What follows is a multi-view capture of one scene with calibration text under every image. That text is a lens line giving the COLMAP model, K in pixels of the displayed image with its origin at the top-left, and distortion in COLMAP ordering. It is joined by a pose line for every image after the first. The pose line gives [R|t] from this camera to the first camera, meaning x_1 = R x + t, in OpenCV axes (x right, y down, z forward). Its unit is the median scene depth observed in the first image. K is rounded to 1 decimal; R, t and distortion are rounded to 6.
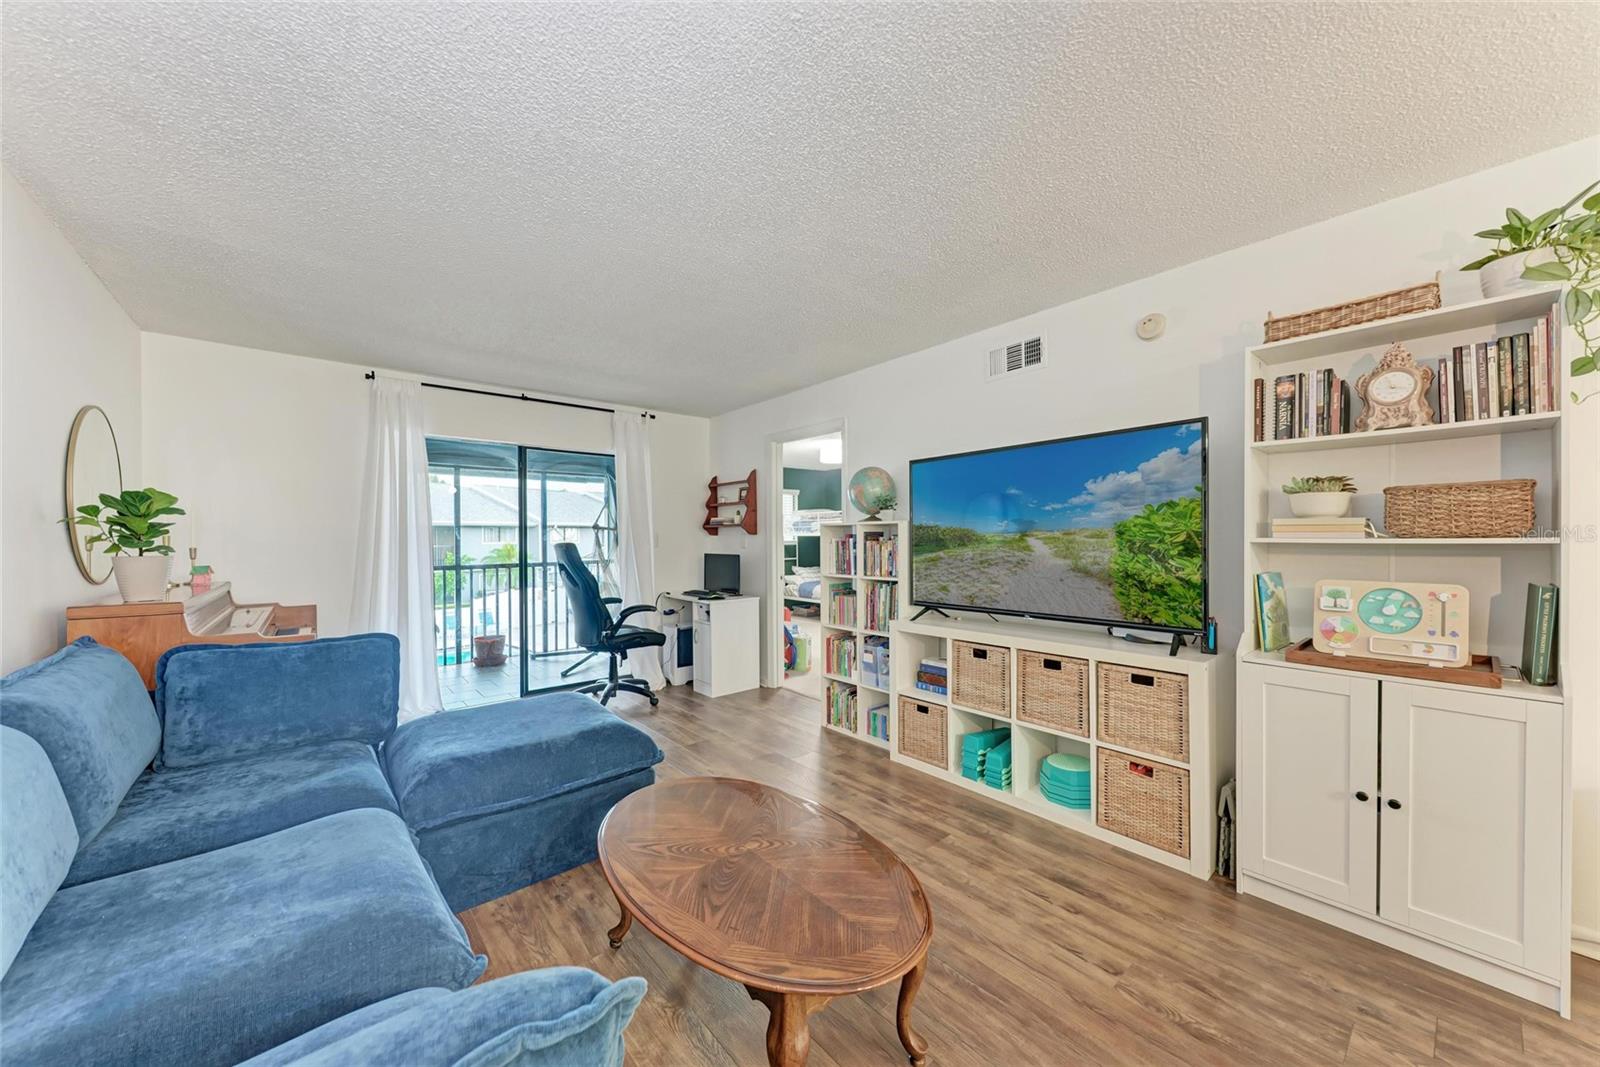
lens RADIAL K [[573.9, 0, 810.9], [0, 573.9, 540.1], [0, 0, 1]] dist [0.011902, -0.003598]
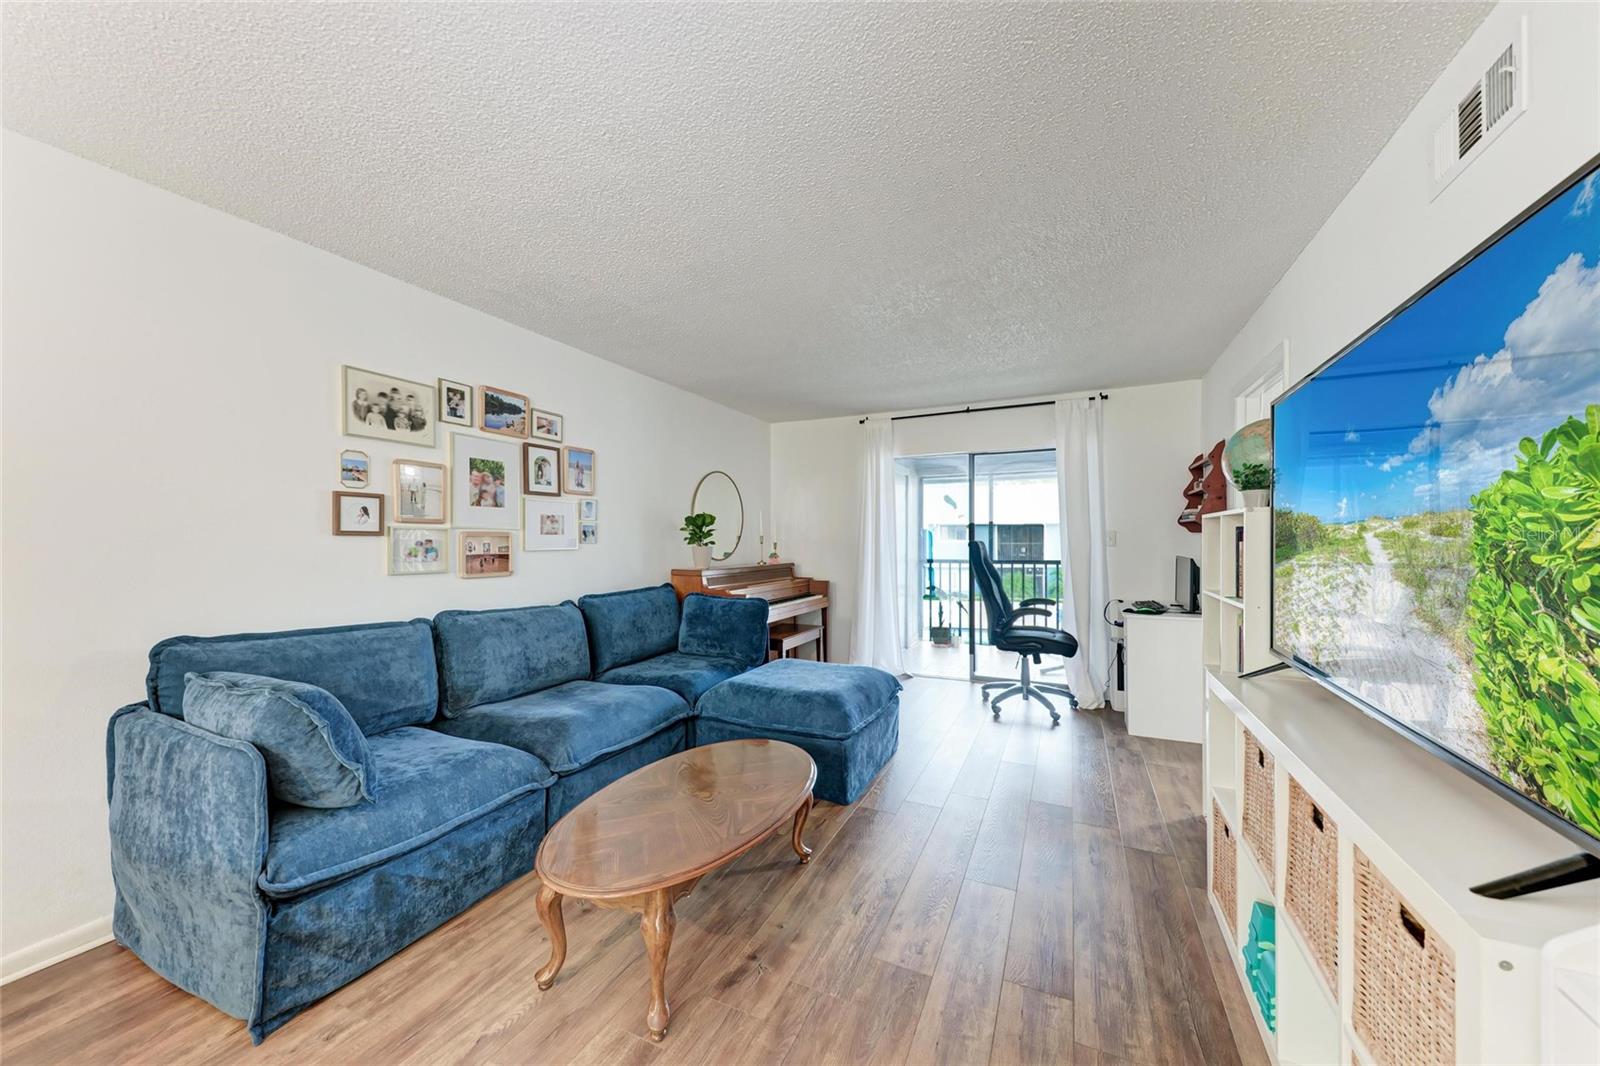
lens RADIAL K [[573.9, 0, 803.6], [0, 573.9, 541.0], [0, 0, 1]] dist [0.011902, -0.003598]
pose [[0.409857, 0.004932, -0.912136, 0.632152], [0.000768, 0.999983, 0.005752, -0.003336], [0.912149, -0.003058, 0.409846, 0.419337]]
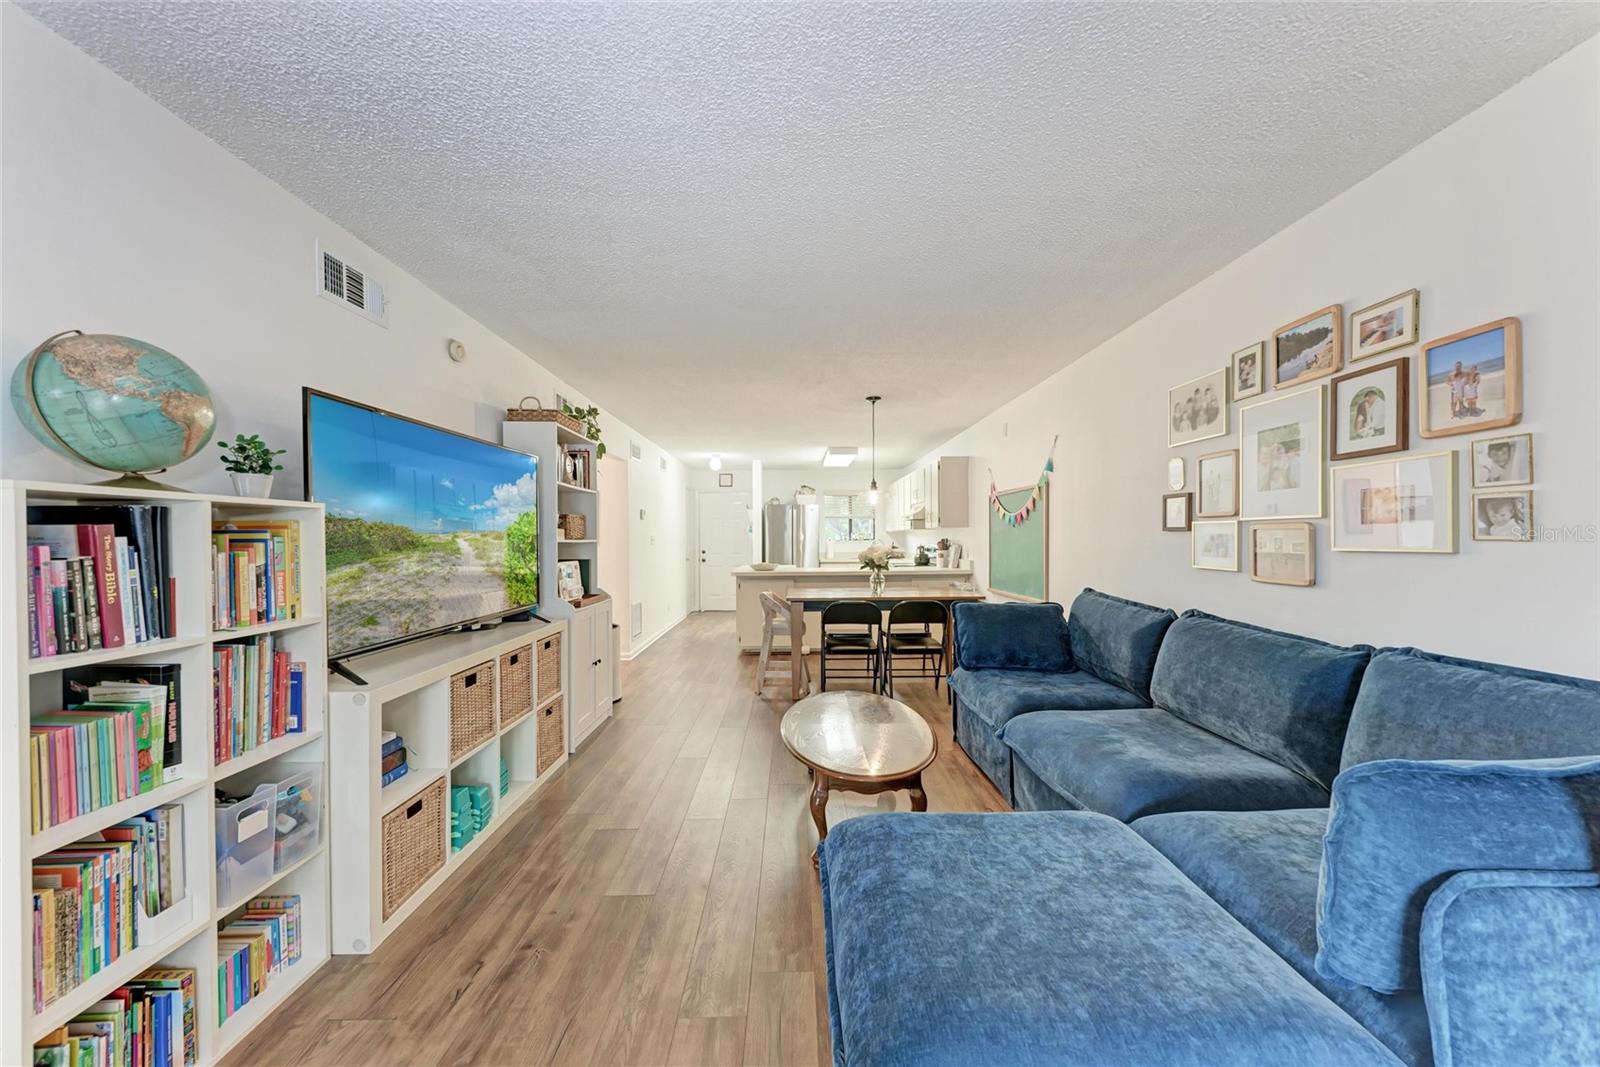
lens RADIAL K [[573.9, 0, 803.6], [0, 573.9, 539.3], [0, 0, 1]] dist [0.011902, -0.003598]
pose [[-0.773068, 0.008143, 0.634271, -0.620457], [0.009427, 0.999955, -0.001349, 0.002813], [-0.634253, 0.004937, -0.773110, 1.392316]]
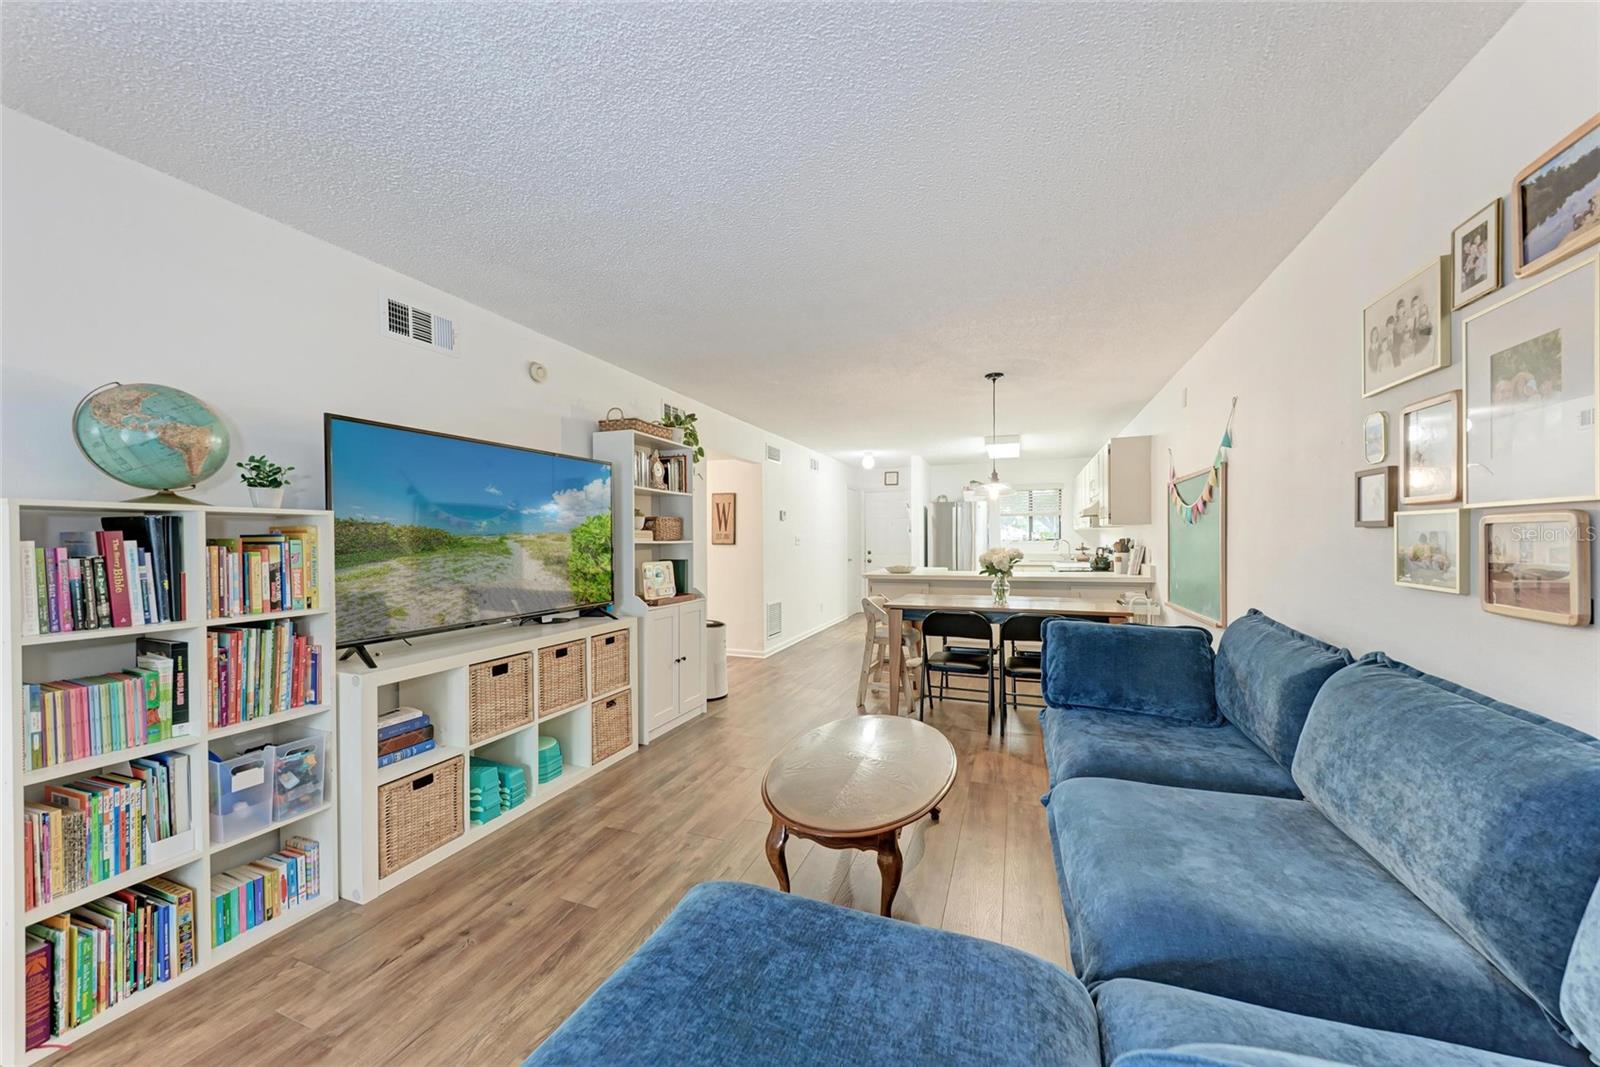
lens RADIAL K [[573.9, 0, 802.6], [0, 573.9, 539.4], [0, 0, 1]] dist [0.011902, -0.003598]
pose [[-0.479698, 0.009154, 0.877386, -0.752821], [0.009877, 0.999939, -0.005032, 0.003834], [-0.877378, 0.006252, -0.479759, 1.061244]]
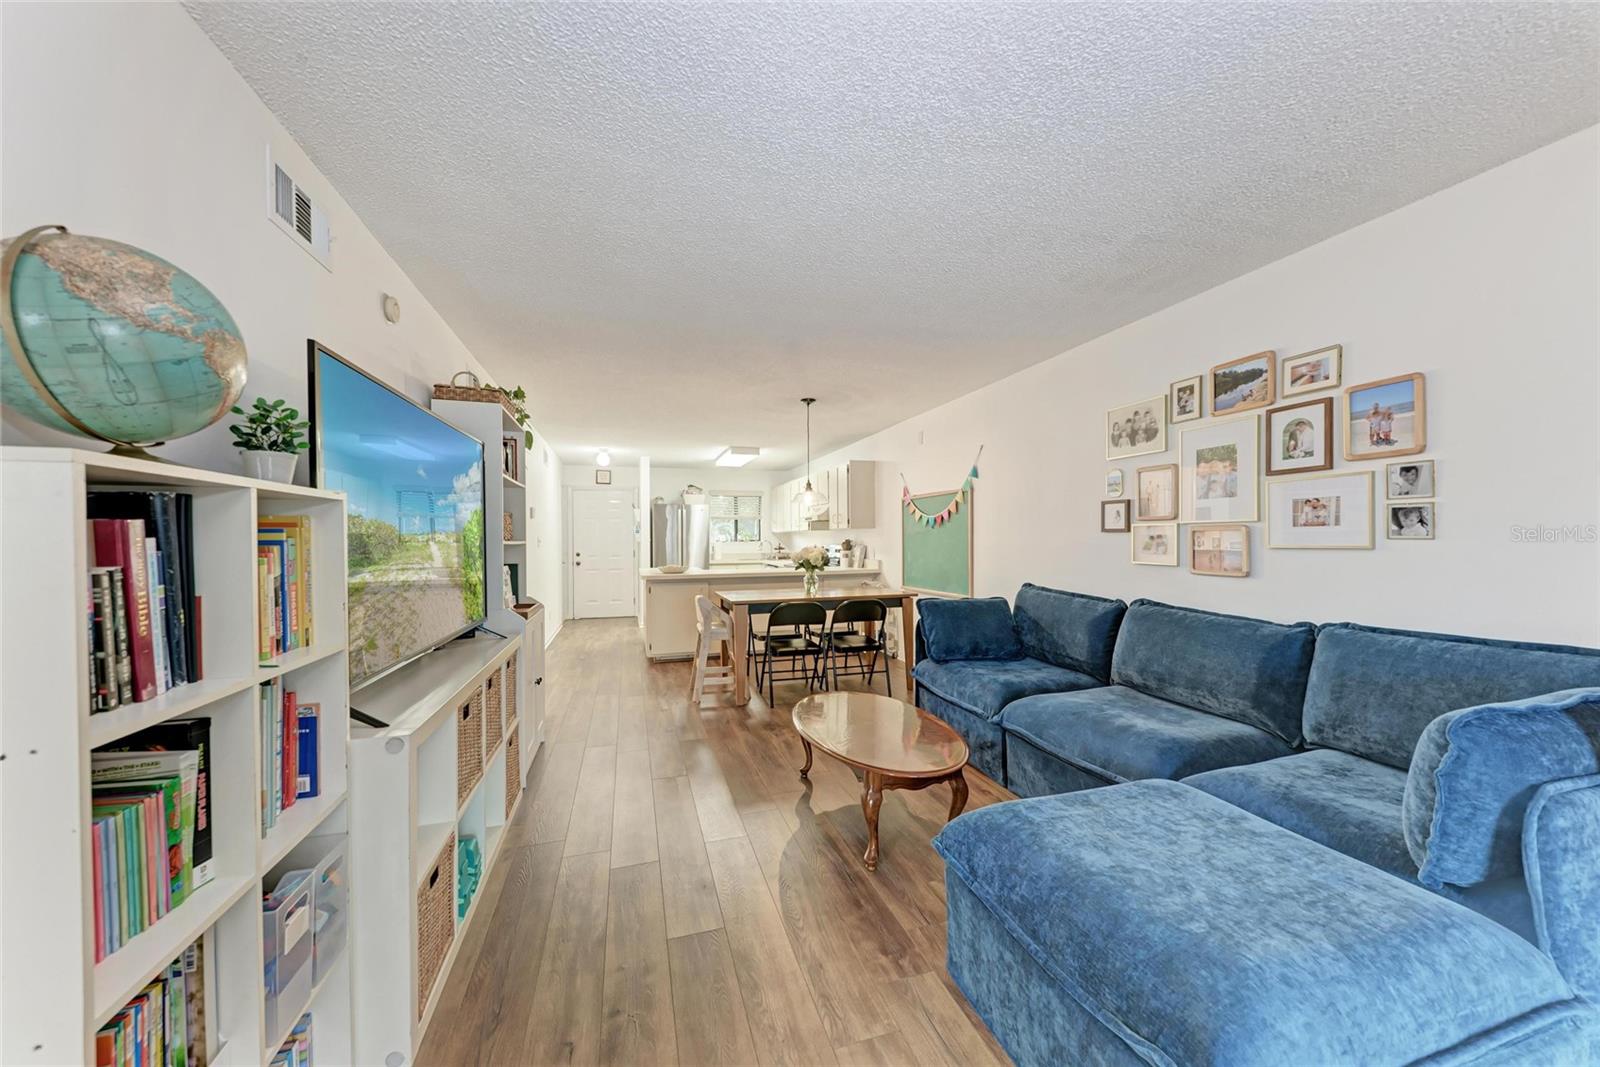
lens RADIAL K [[573.9, 0, 804.5], [0, 573.9, 539.8], [0, 0, 1]] dist [0.011902, -0.003598]
pose [[-0.918774, 0.011005, 0.394630, -0.357312], [0.012127, 0.999926, 0.000349, 0.000502], [-0.394597, 0.005106, -0.918840, 1.530519]]
